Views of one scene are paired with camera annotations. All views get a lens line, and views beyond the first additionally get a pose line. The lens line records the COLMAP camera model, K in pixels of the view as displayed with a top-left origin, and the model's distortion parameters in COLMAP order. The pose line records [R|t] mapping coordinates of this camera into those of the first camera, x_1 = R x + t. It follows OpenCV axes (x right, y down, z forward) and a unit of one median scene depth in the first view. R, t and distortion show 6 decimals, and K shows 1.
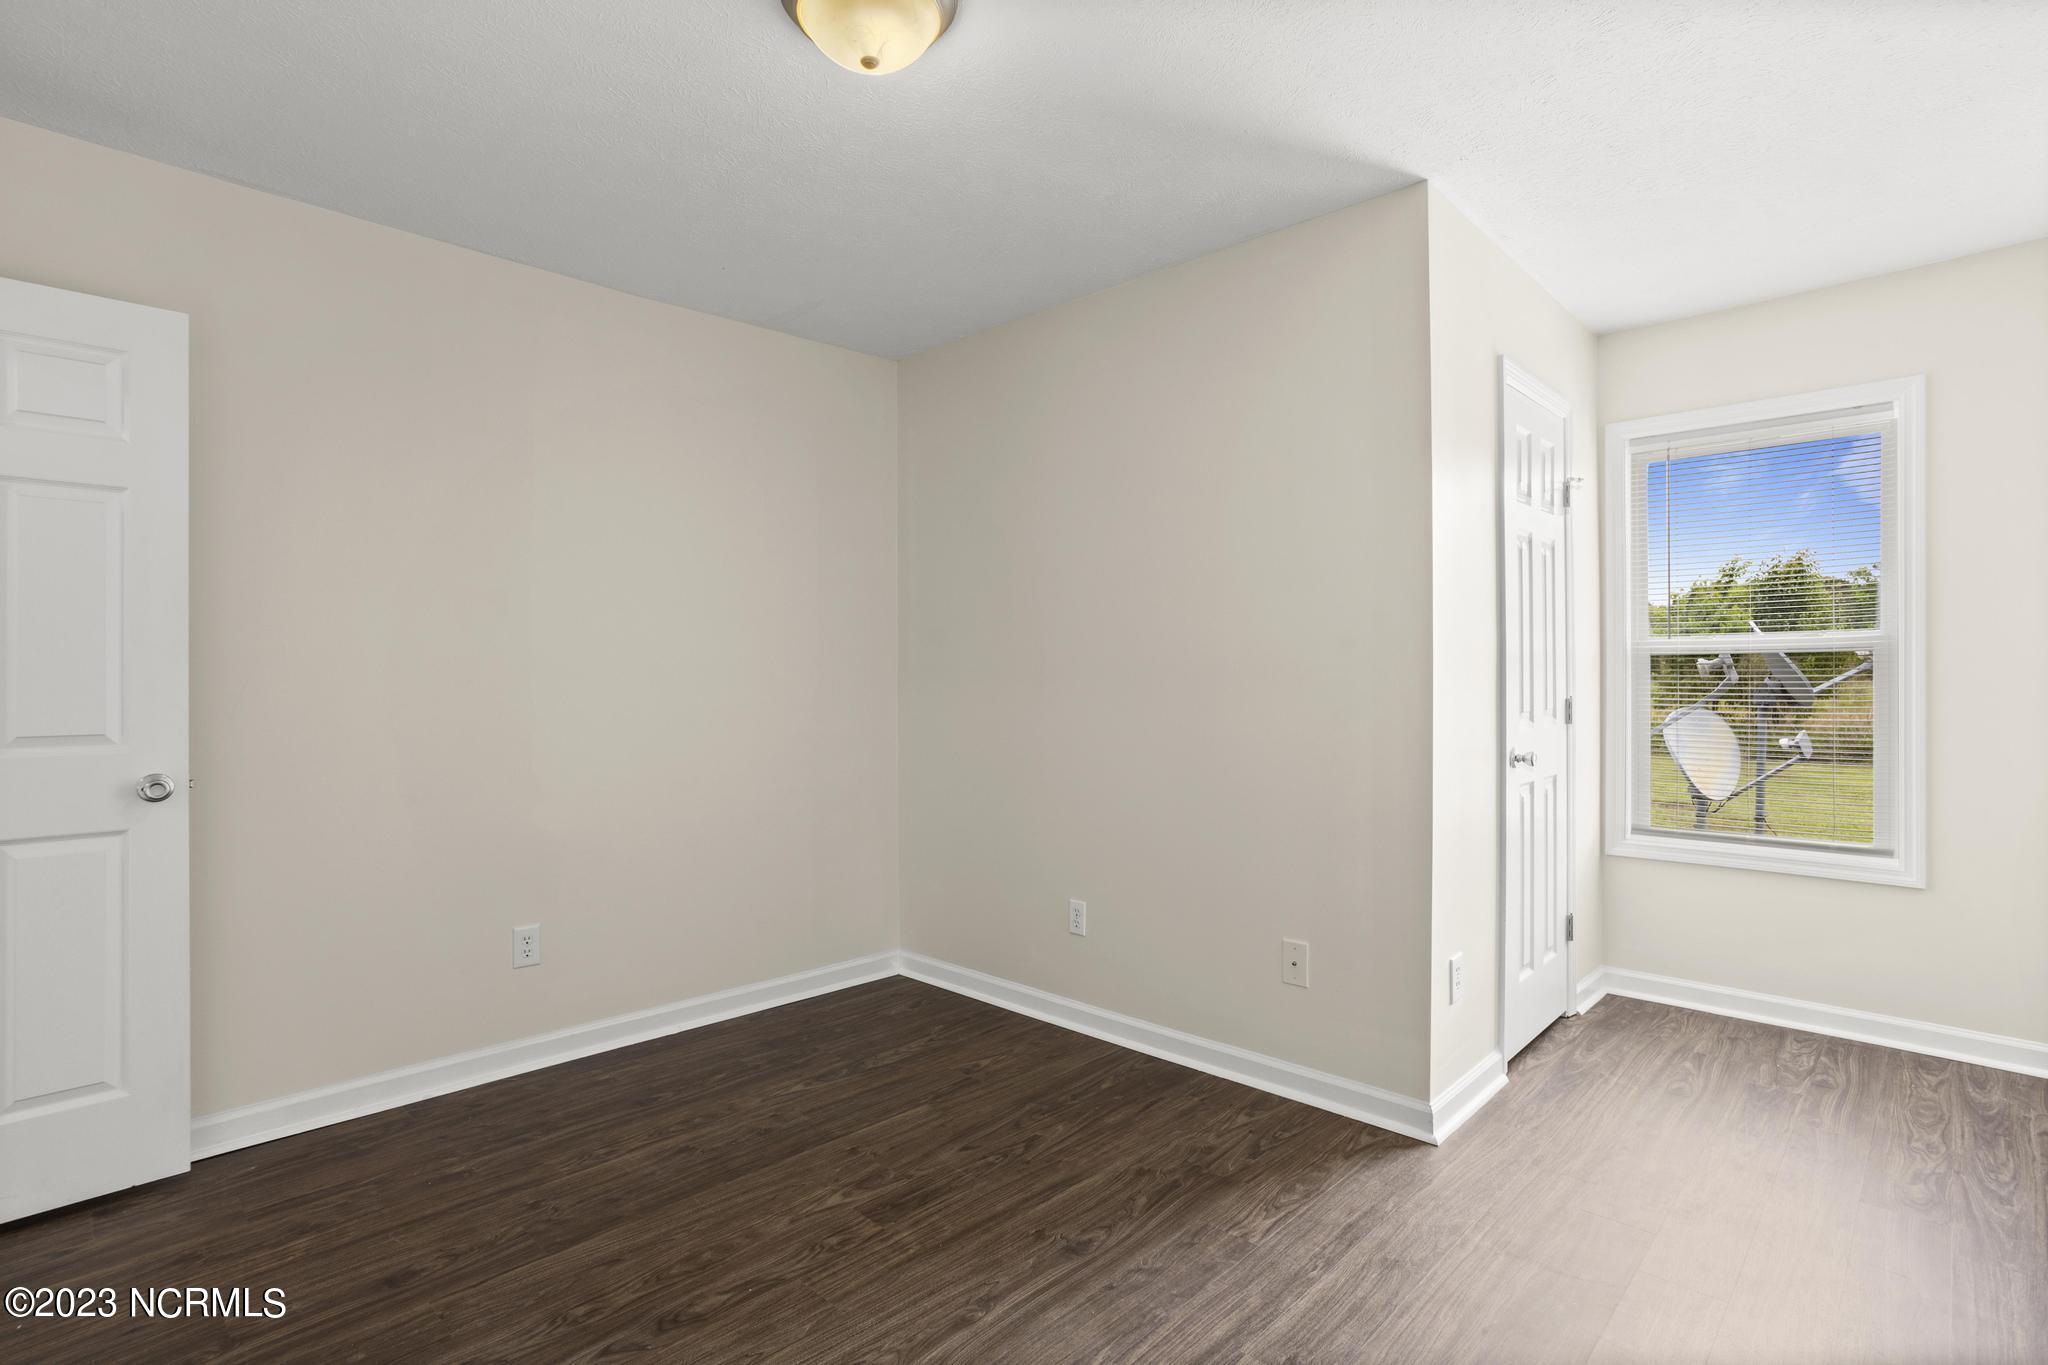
lens RADIAL K [[999.5, 0, 1033.2], [0, 999.5, 685.3], [0, 0, 1]] dist [-0.050005, 0.027534]
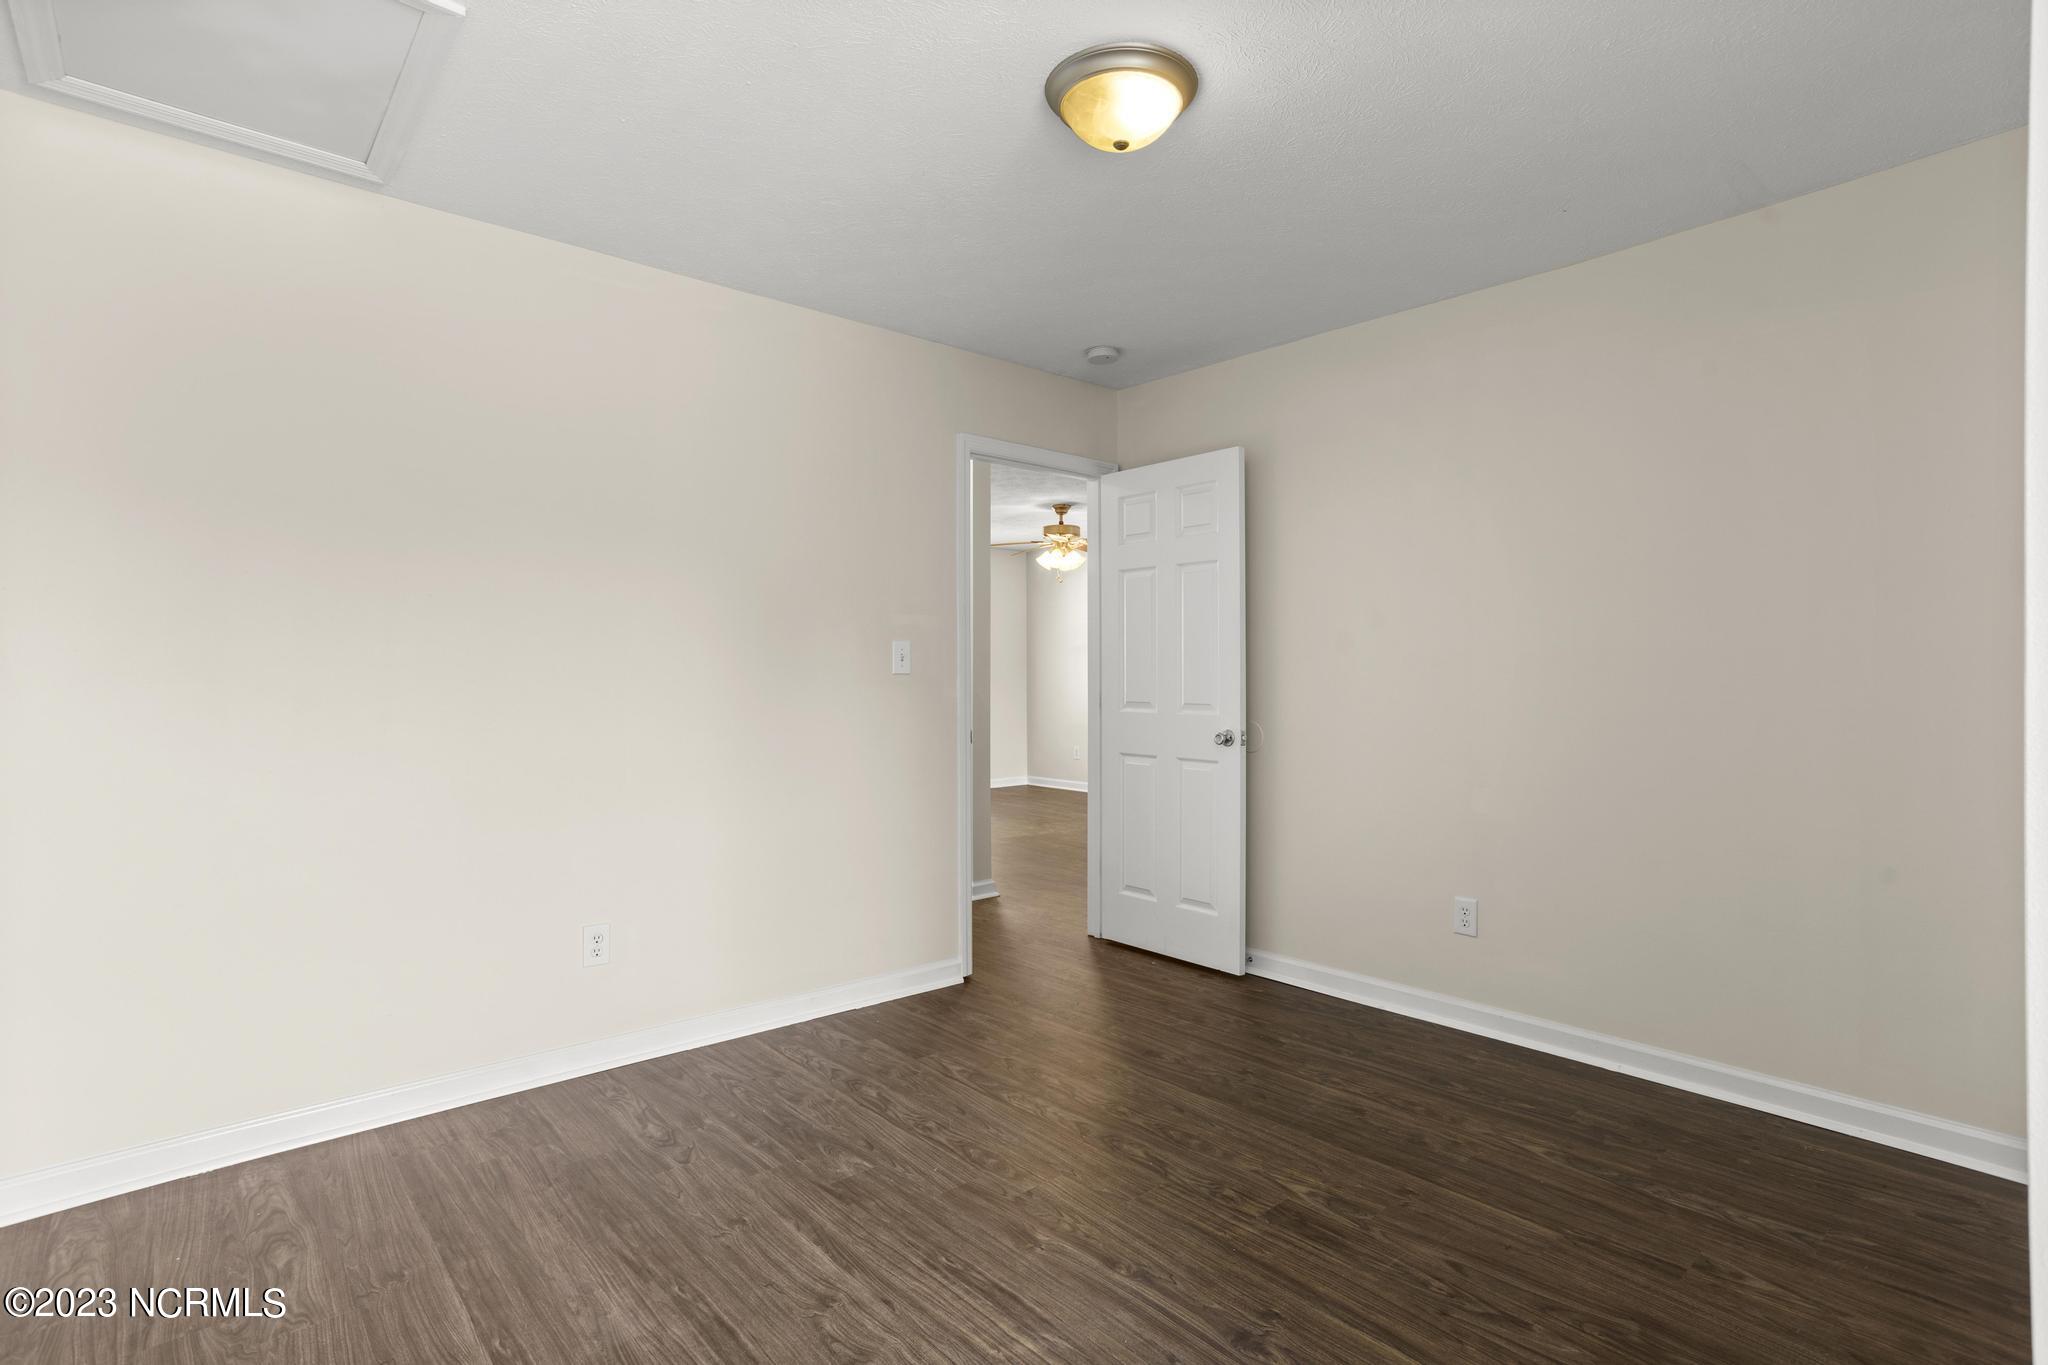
lens RADIAL K [[999.5, 0, 1030.9], [0, 999.5, 674.8], [0, 0, 1]] dist [-0.050005, 0.027534]
pose [[-0.081371, 0.005209, -0.996670, 0.748061], [-0.005596, 0.999968, 0.005683, -0.011310], [0.996668, 0.006040, -0.081339, 0.722521]]
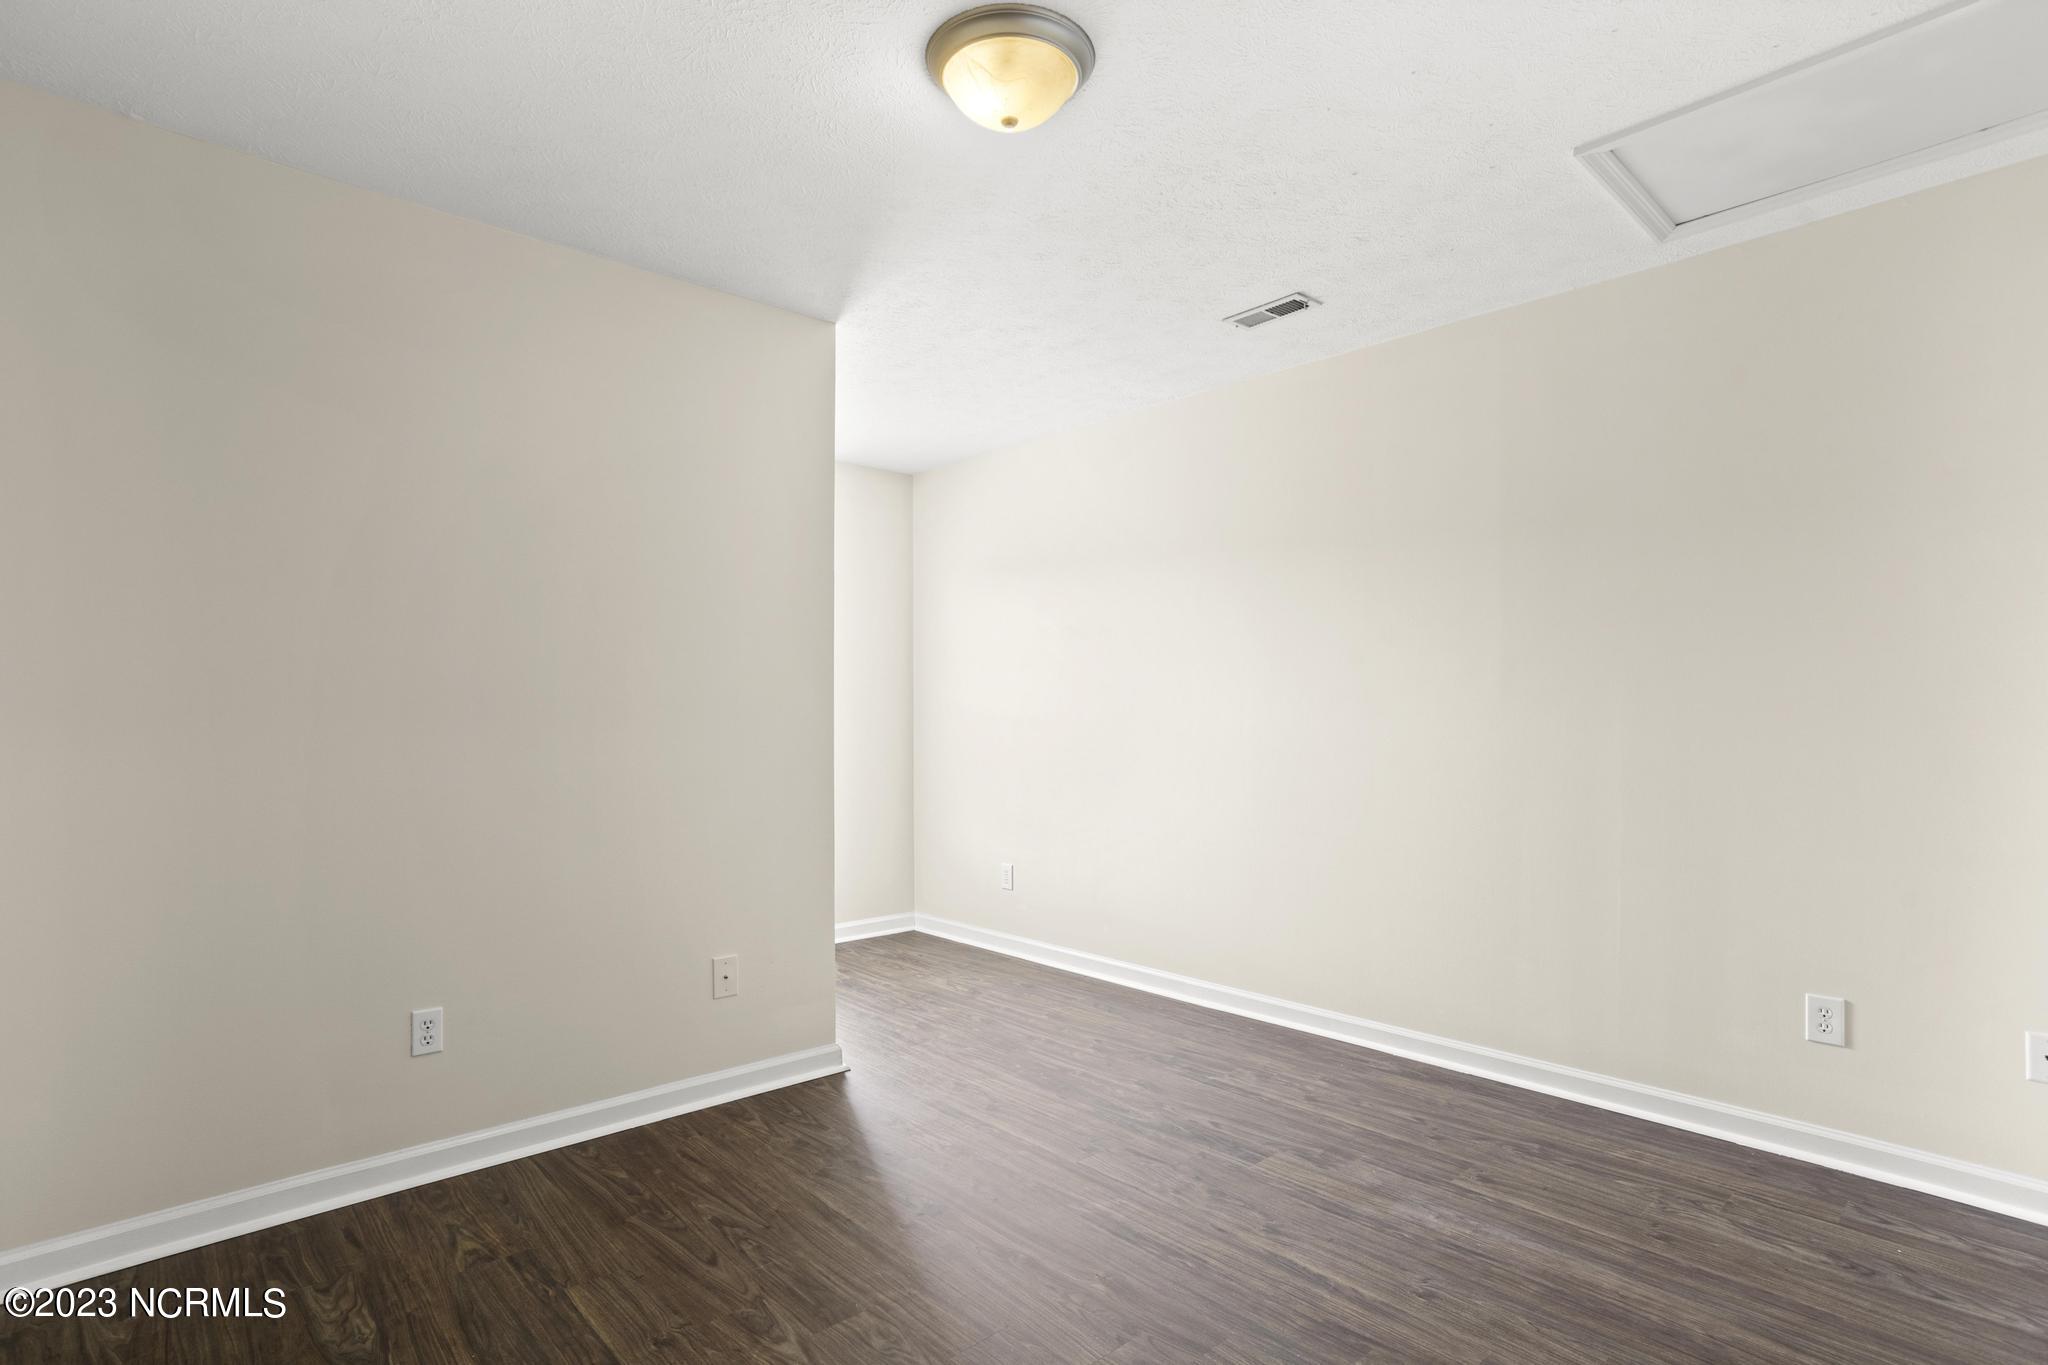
lens RADIAL K [[999.5, 0, 1024.7], [0, 999.5, 680.6], [0, 0, 1]] dist [-0.050005, 0.027534]
pose [[0.077600, 0.035188, 0.996363, -0.918409], [0.010645, 0.999291, -0.036120, -0.003281], [-0.996928, 0.013410, 0.077171, 0.658487]]
